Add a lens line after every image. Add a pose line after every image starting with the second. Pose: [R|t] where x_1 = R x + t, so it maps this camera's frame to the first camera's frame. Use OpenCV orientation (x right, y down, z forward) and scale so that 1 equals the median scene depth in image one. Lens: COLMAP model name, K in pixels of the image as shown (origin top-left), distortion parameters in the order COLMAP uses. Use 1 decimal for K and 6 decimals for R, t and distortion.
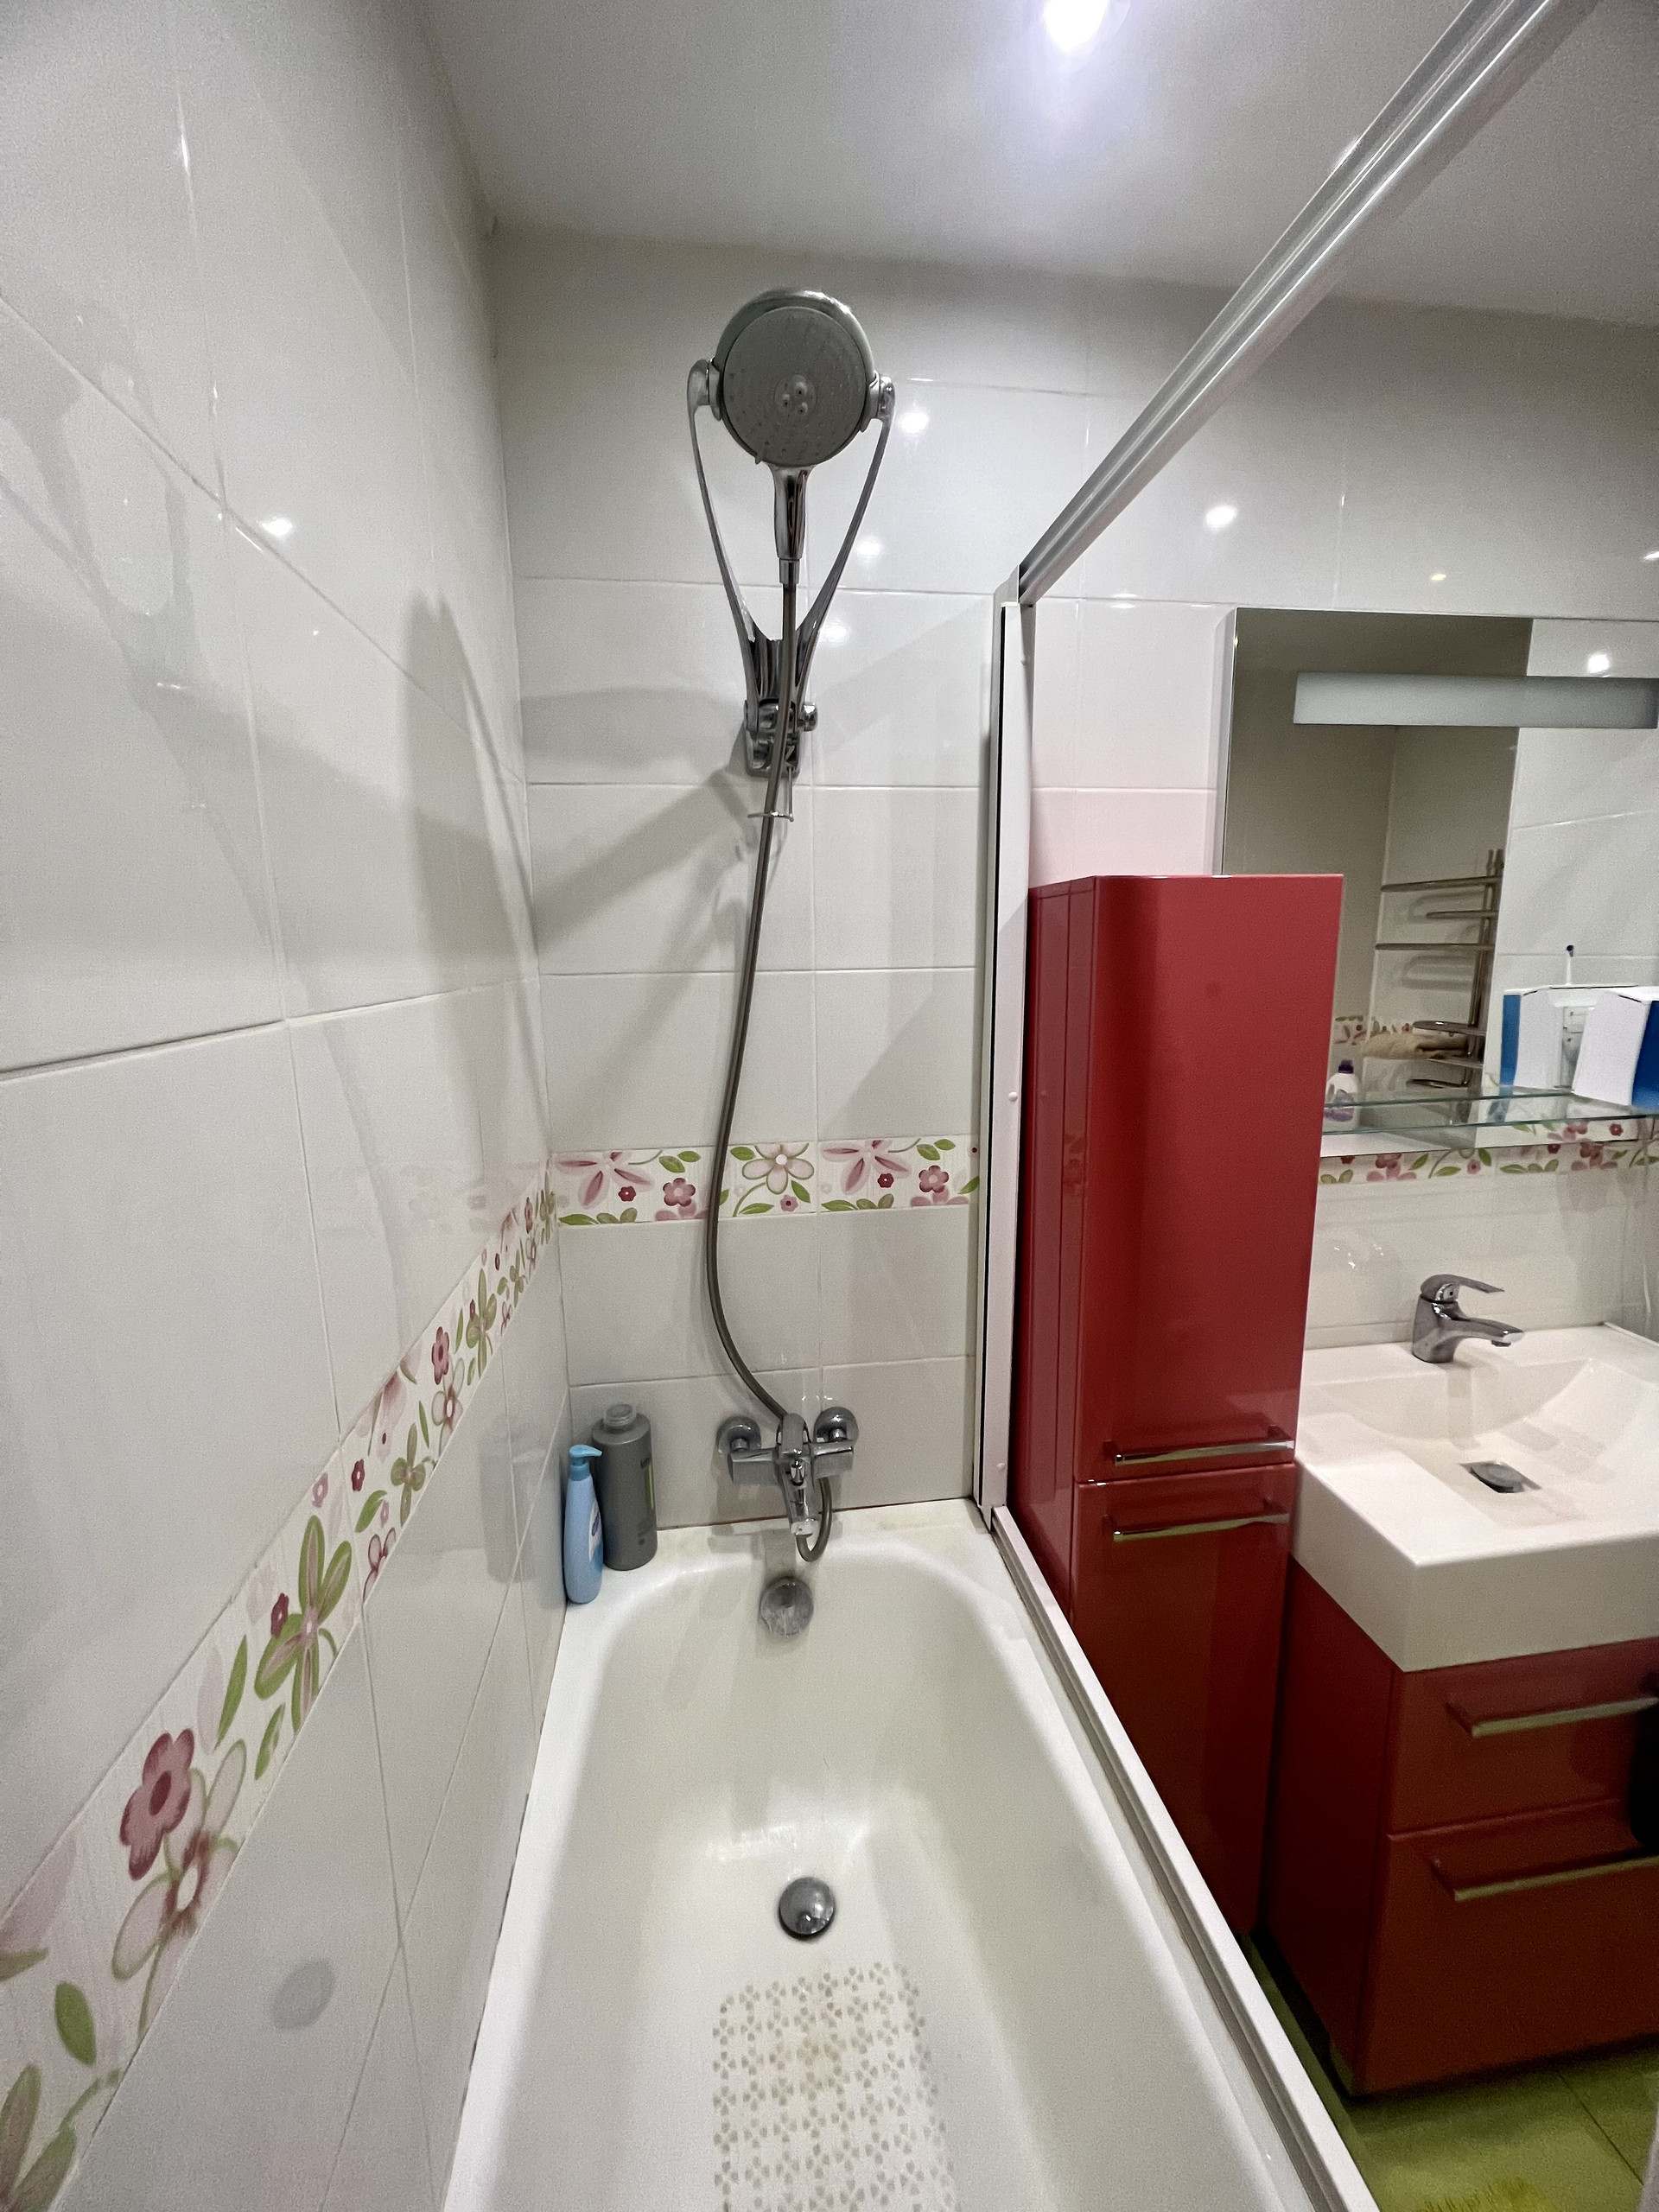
lens RADIAL K [[879.8, 0, 834.2], [0, 879.8, 1104.3], [0, 0, 1]] dist [-0.001975, 0.000583]
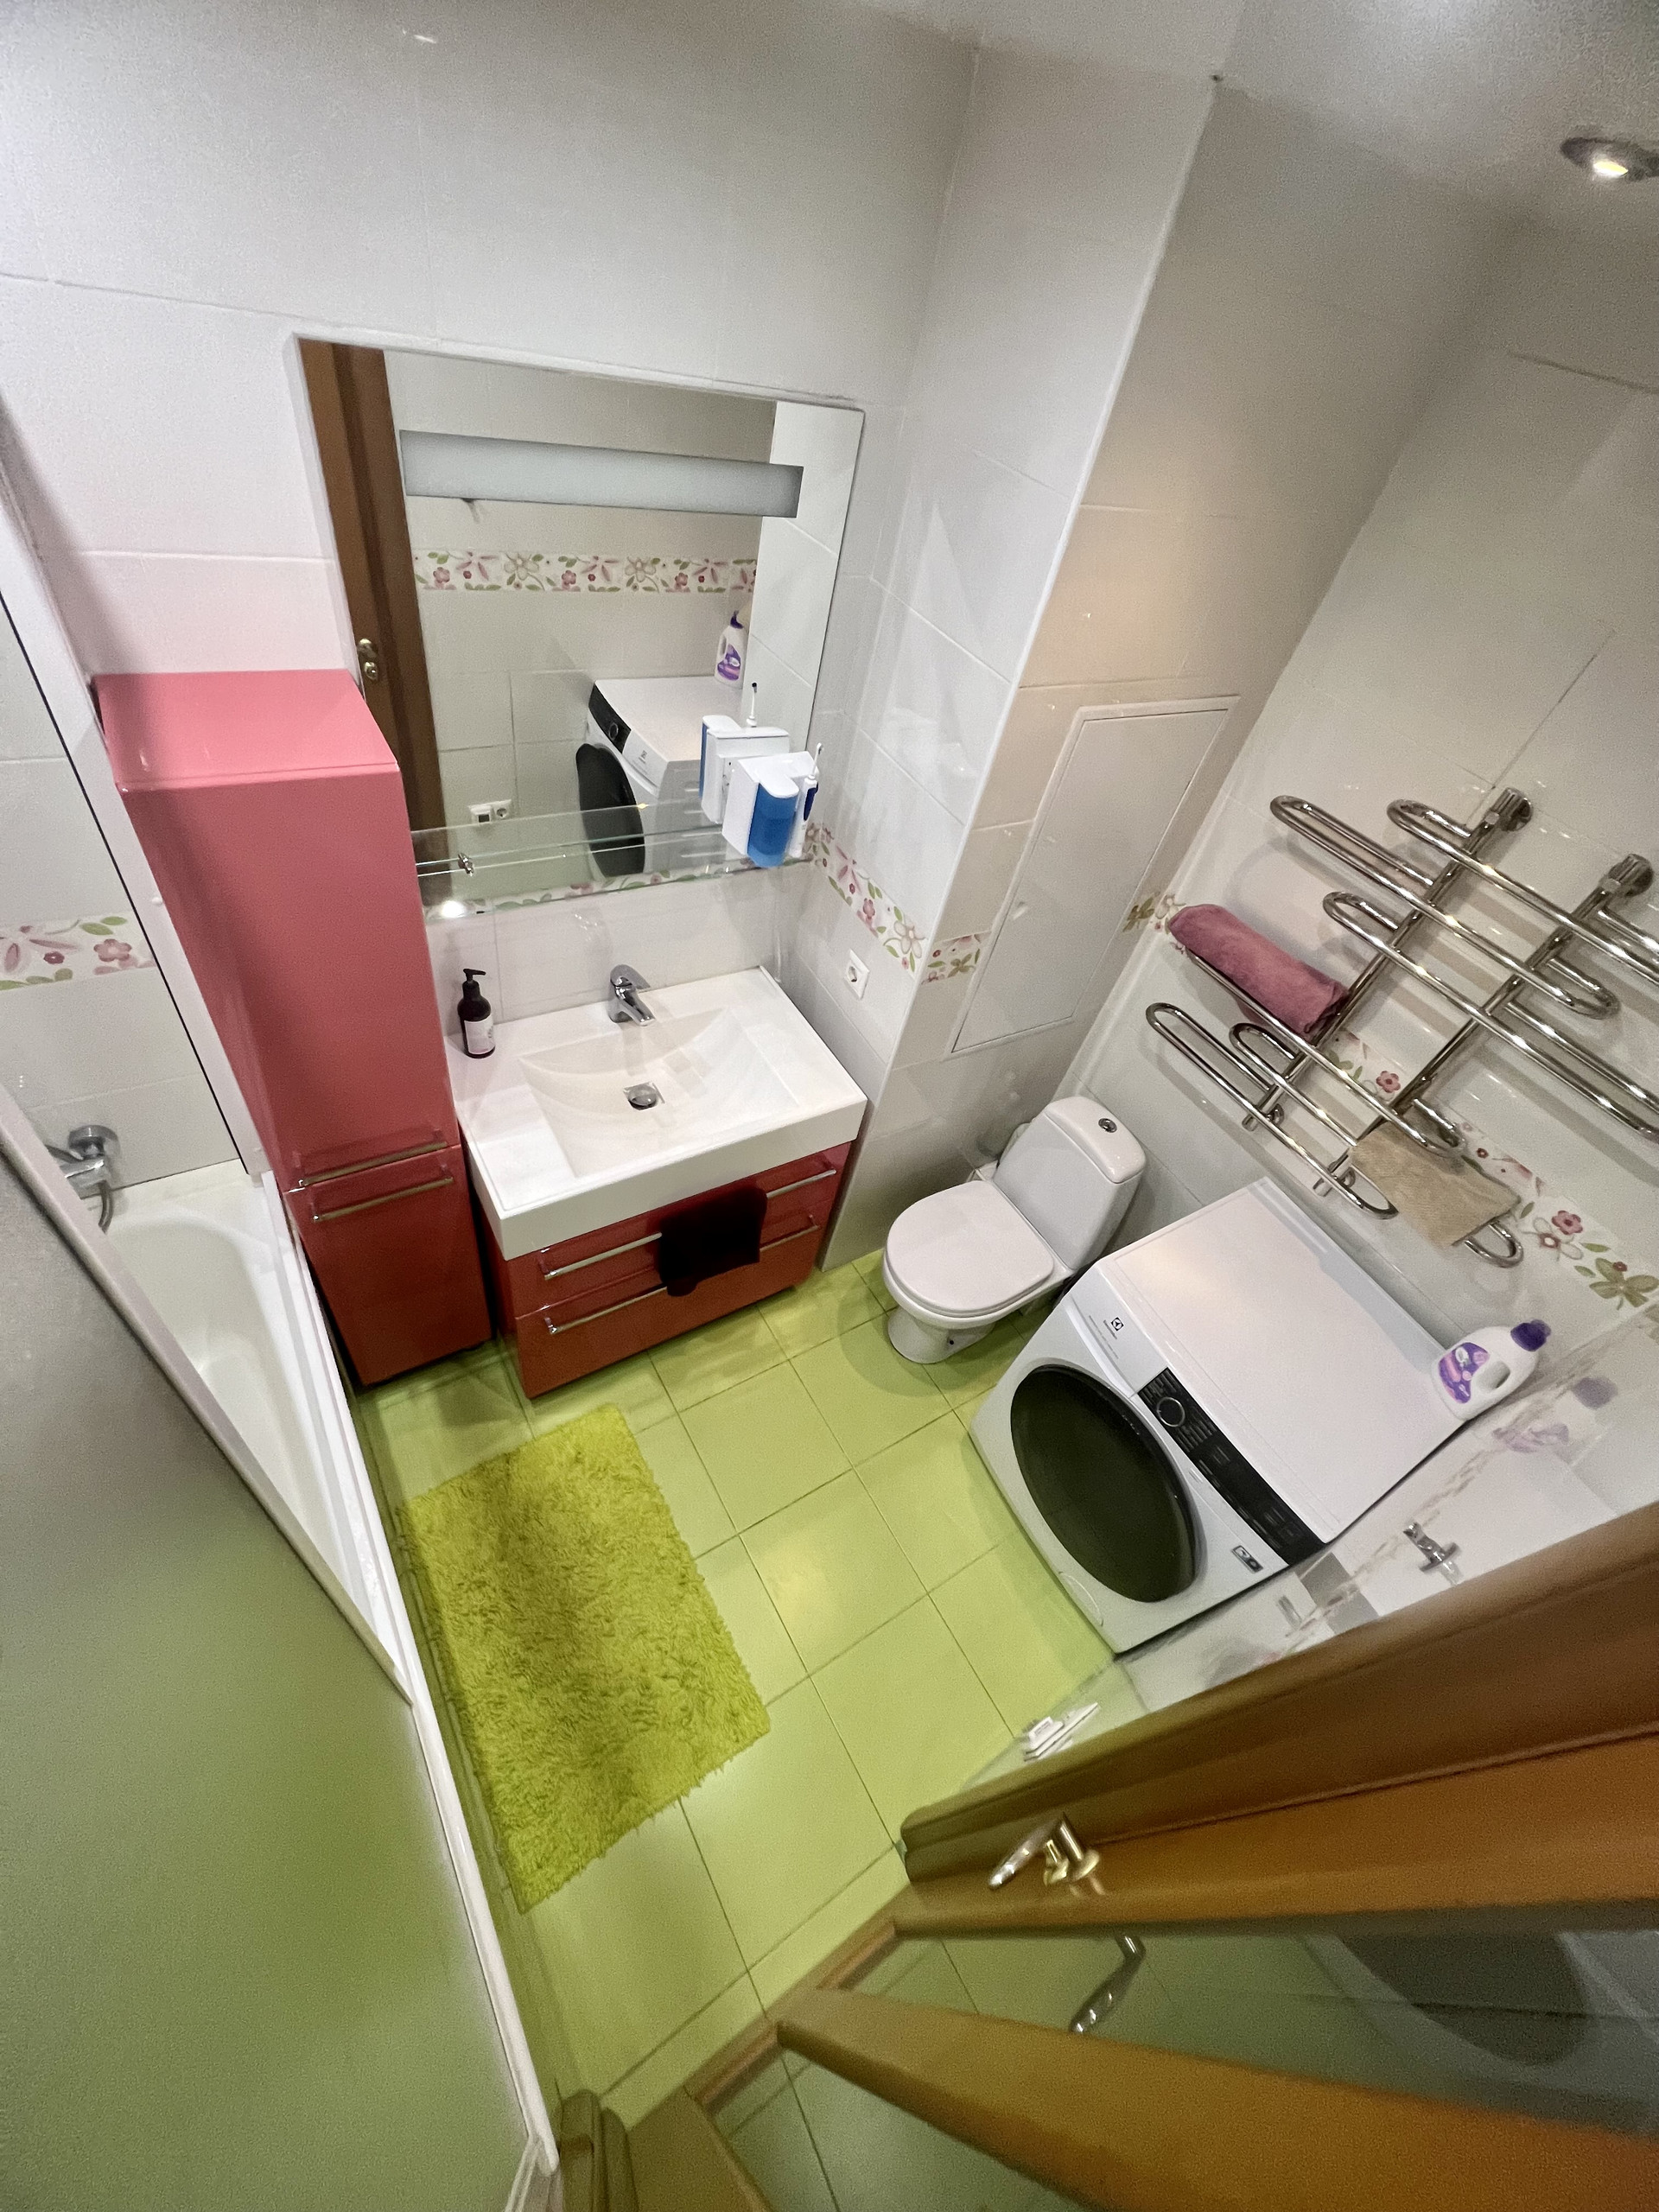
lens RADIAL K [[879.8, 0, 834.2], [0, 879.8, 1104.3], [0, 0, 1]] dist [-0.001975, 0.000583]
pose [[0.895483, -0.157285, 0.416379, 0.422051], [-0.134047, 0.796750, 0.589255, -0.506196], [-0.424431, -0.583482, 0.692392, -0.196563]]
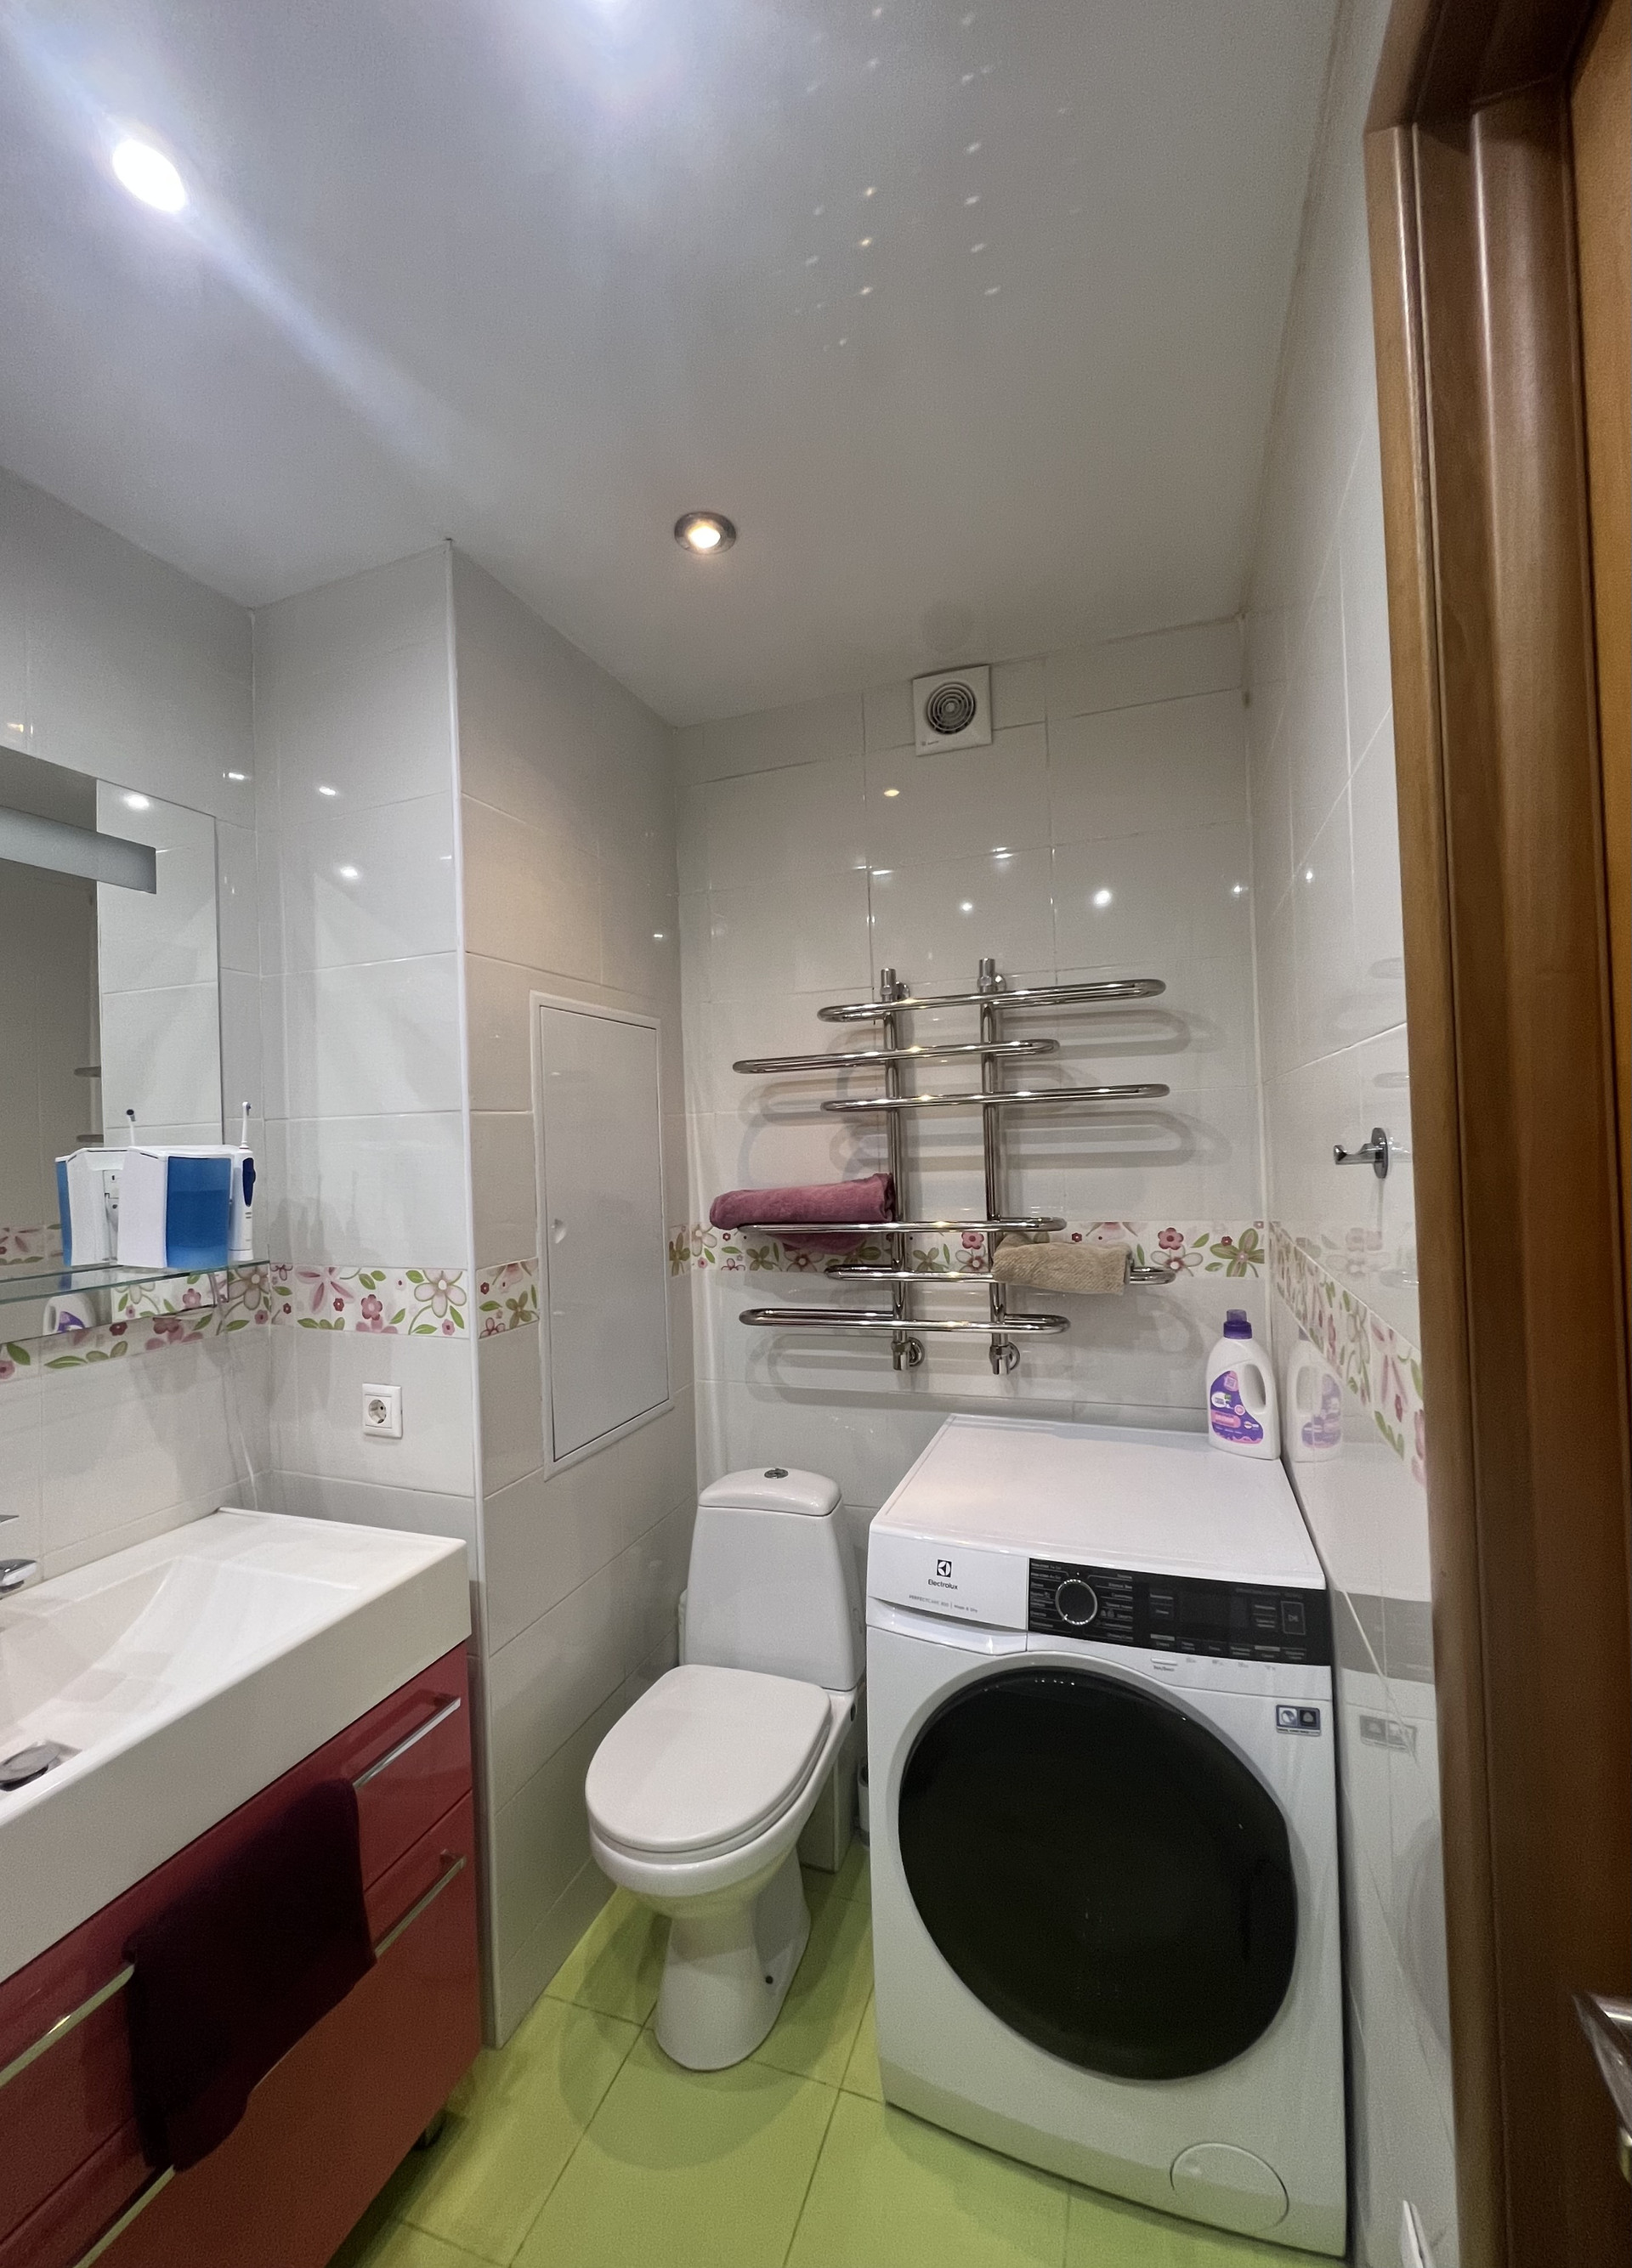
lens RADIAL K [[923.2, 0, 821.6], [0, 923.2, 1132.6], [0, 0, 1]] dist [-0.002244, -0.000077]
pose [[0.466229, 0.009799, 0.884610, 0.365024], [0.182840, 0.977282, -0.107190, 0.096231], [-0.865563, 0.211718, 0.453845, -0.088532]]
